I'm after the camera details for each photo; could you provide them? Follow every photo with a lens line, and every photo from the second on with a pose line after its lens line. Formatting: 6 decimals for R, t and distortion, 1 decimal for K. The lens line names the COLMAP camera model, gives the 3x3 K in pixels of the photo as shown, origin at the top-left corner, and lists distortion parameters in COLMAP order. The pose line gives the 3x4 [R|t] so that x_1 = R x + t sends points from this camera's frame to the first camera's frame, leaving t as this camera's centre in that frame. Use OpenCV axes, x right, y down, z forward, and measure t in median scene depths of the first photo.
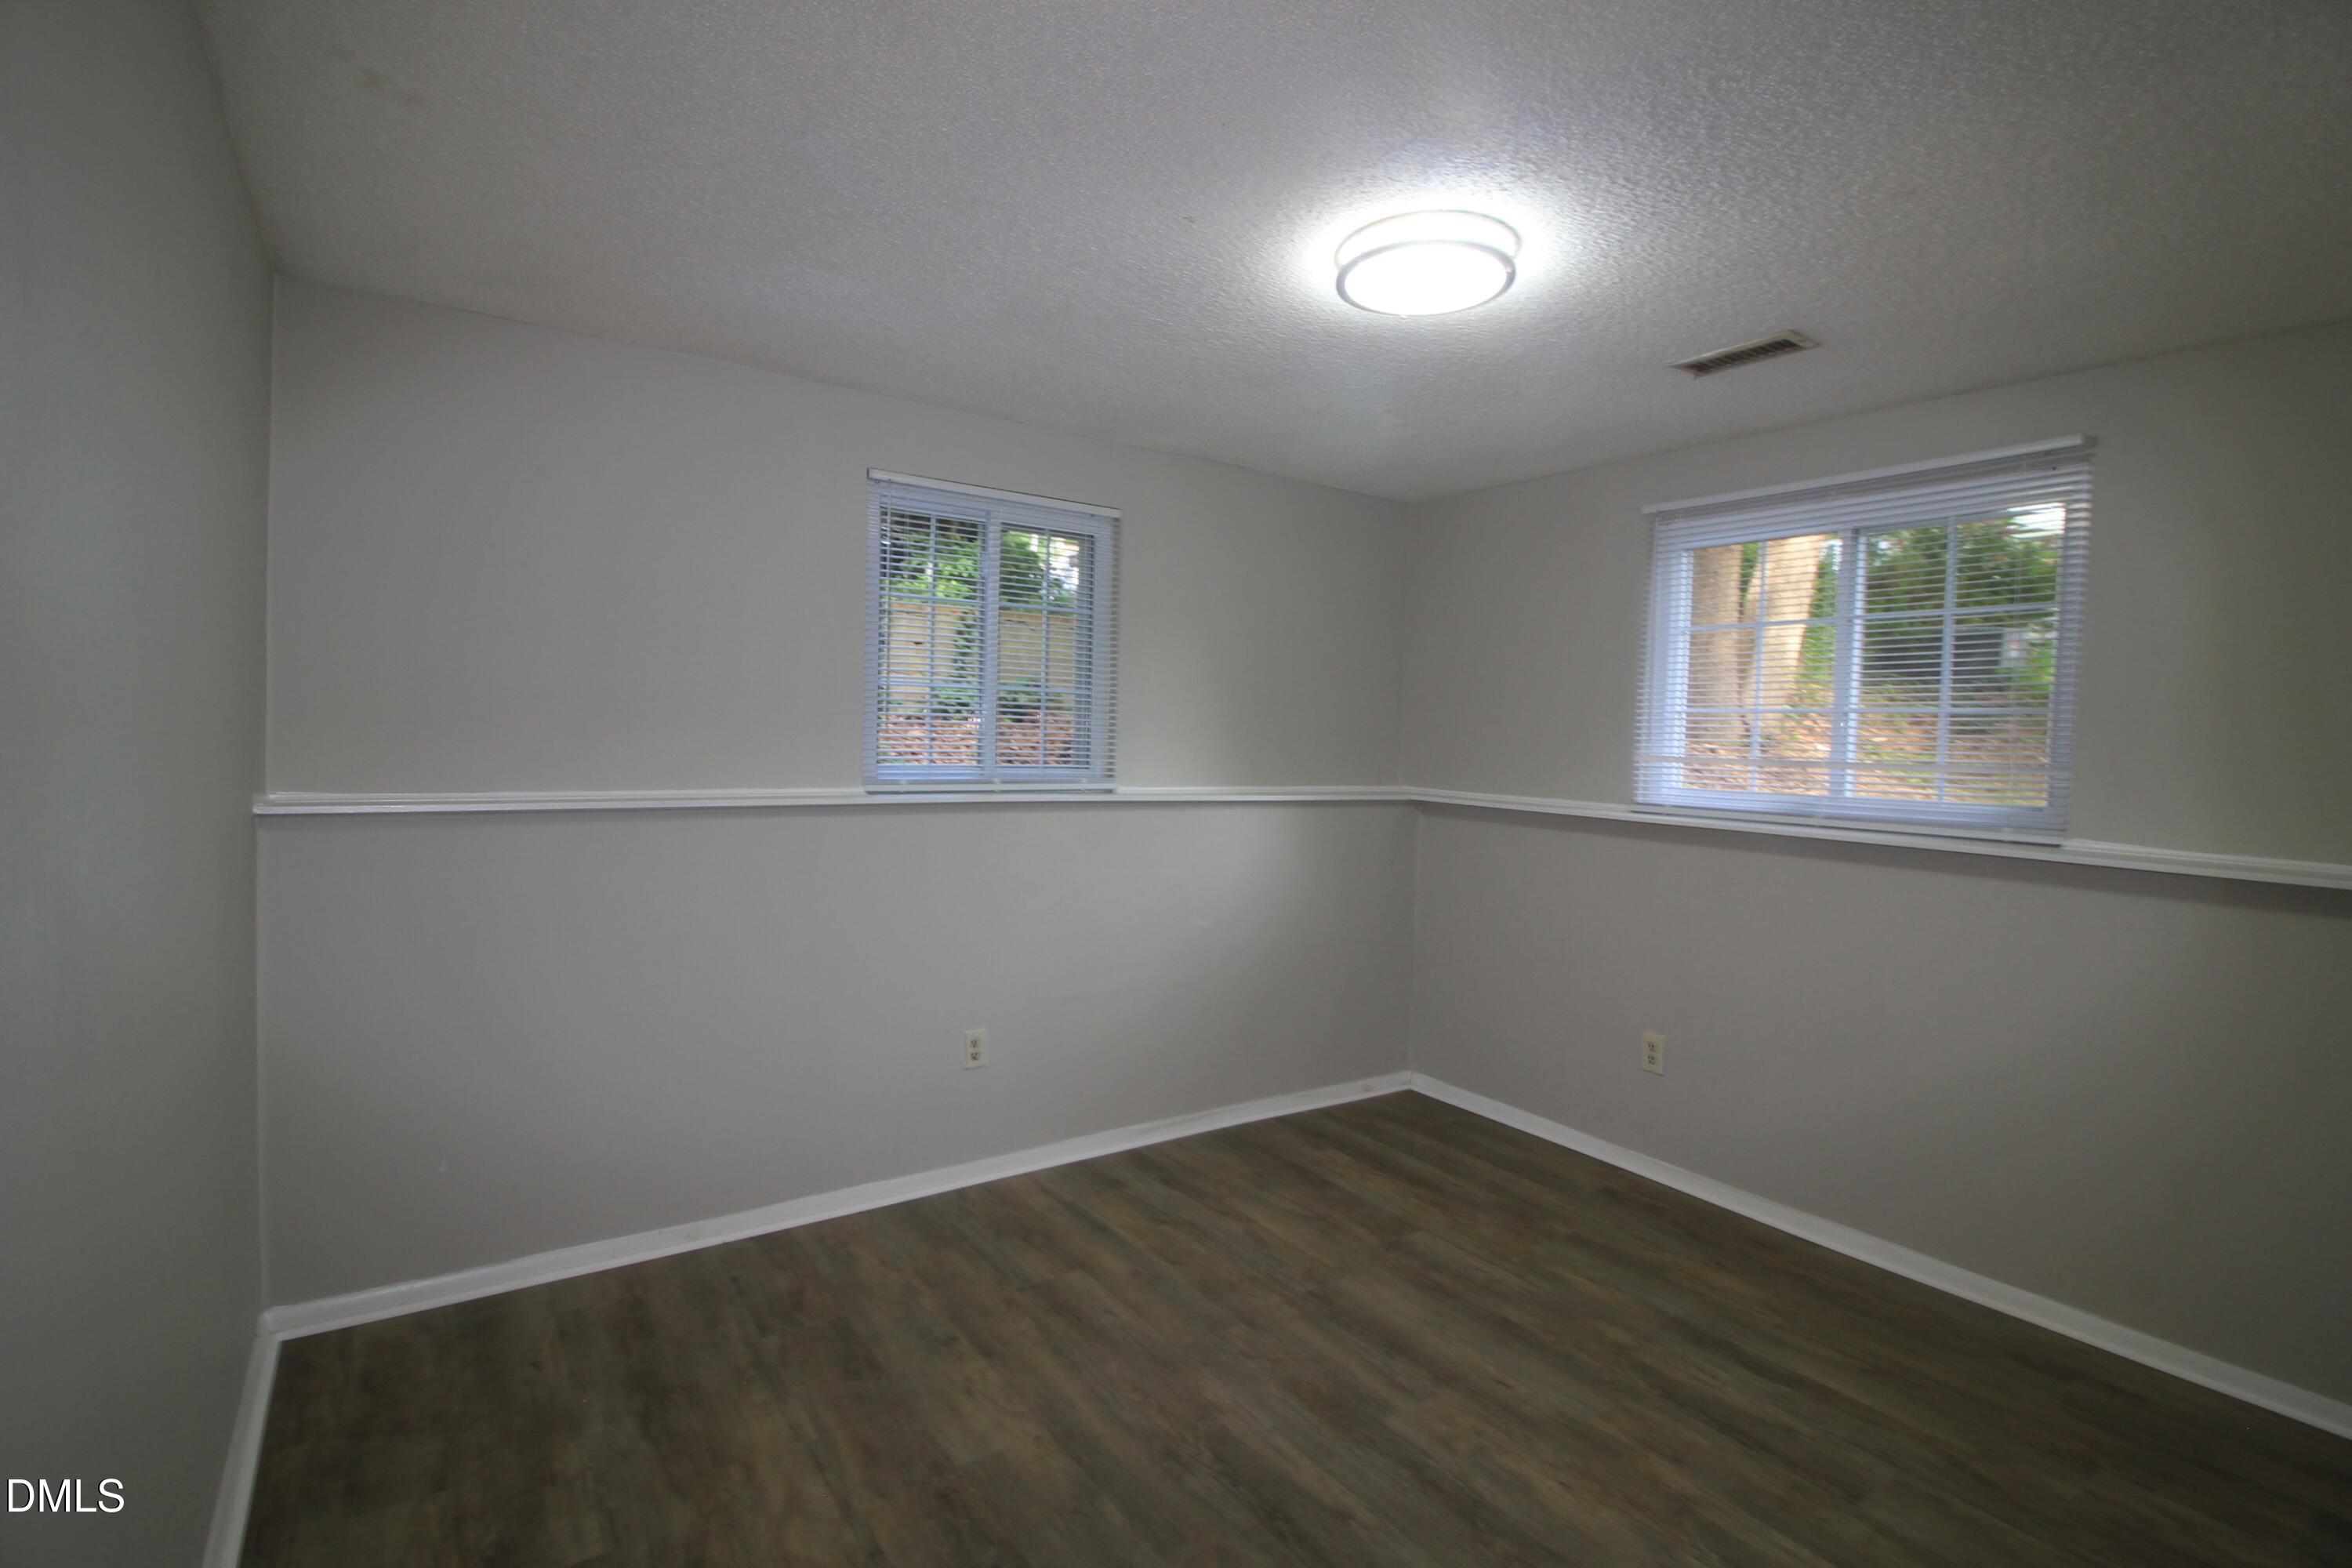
lens RADIAL K [[1100.9, 0, 1177.7], [0, 1100.9, 777.3], [0, 0, 1]] dist [-0.001822, -0.007519]
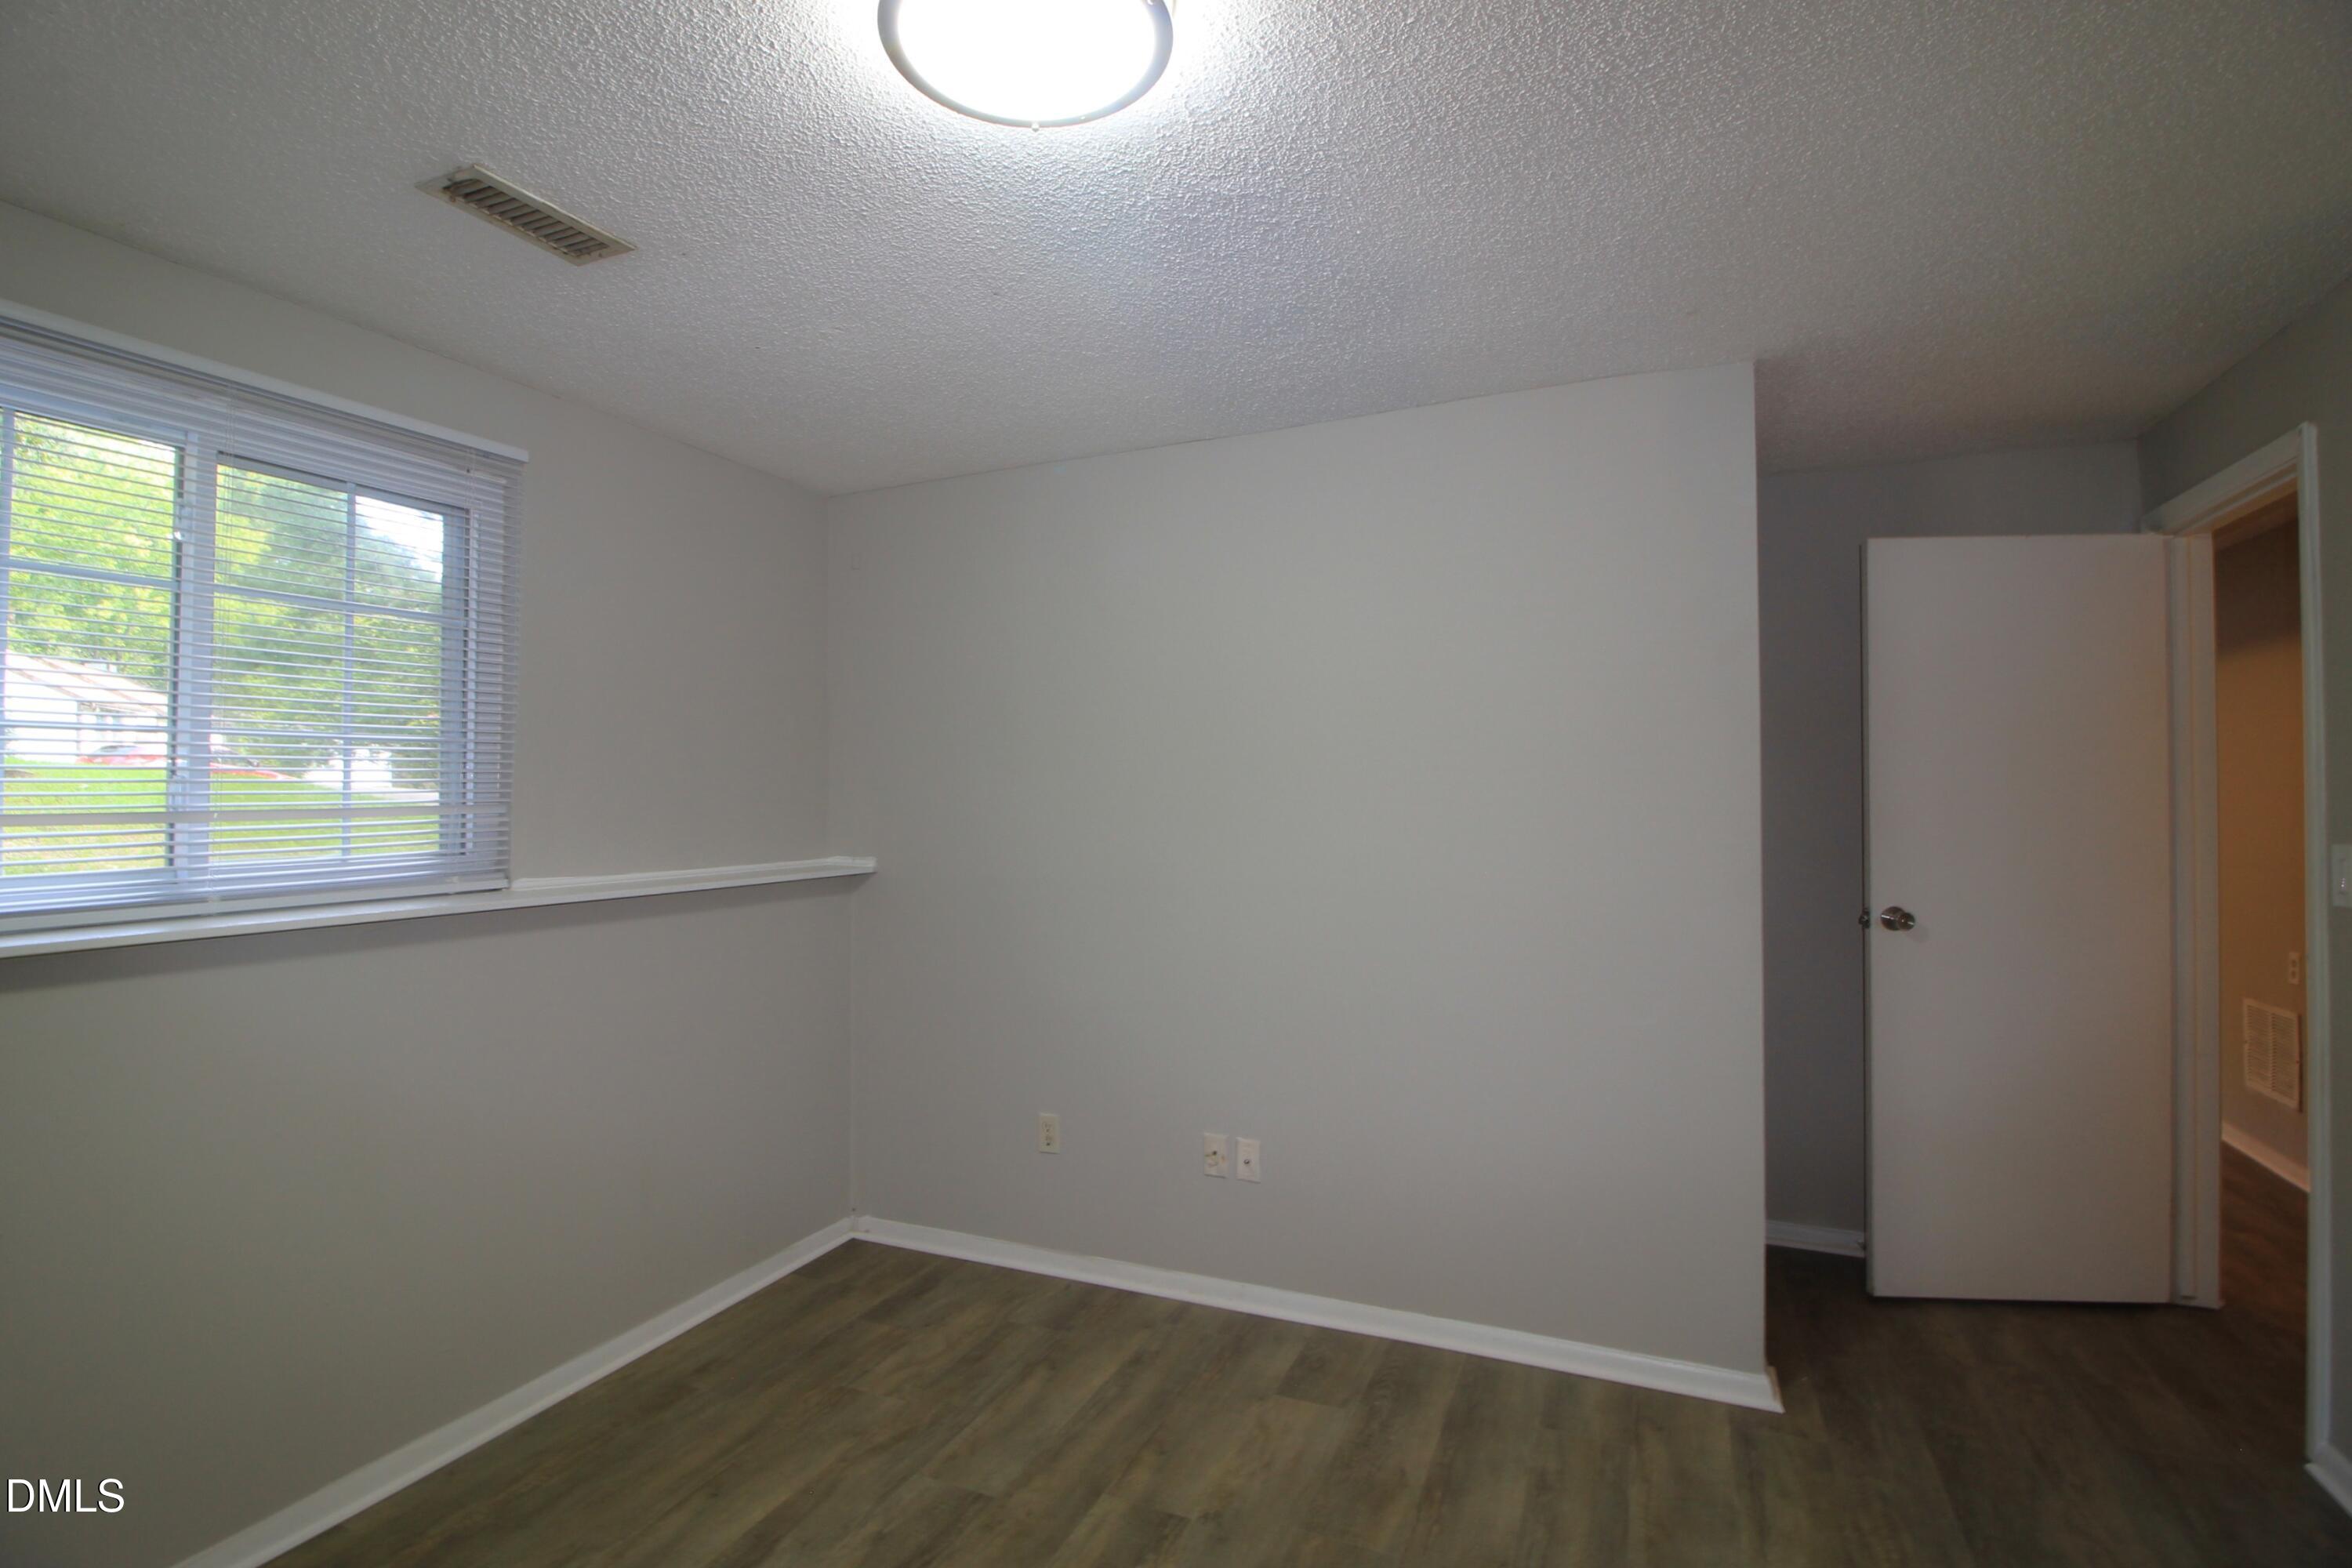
lens RADIAL K [[1100.9, 0, 1170.4], [0, 1100.9, 783.4], [0, 0, 1]] dist [-0.001822, -0.007519]
pose [[-0.511906, -0.020144, 0.858805, -0.334493], [0.025672, 0.998920, 0.038732, -0.057635], [-0.858658, 0.041874, -0.510836, 1.229719]]
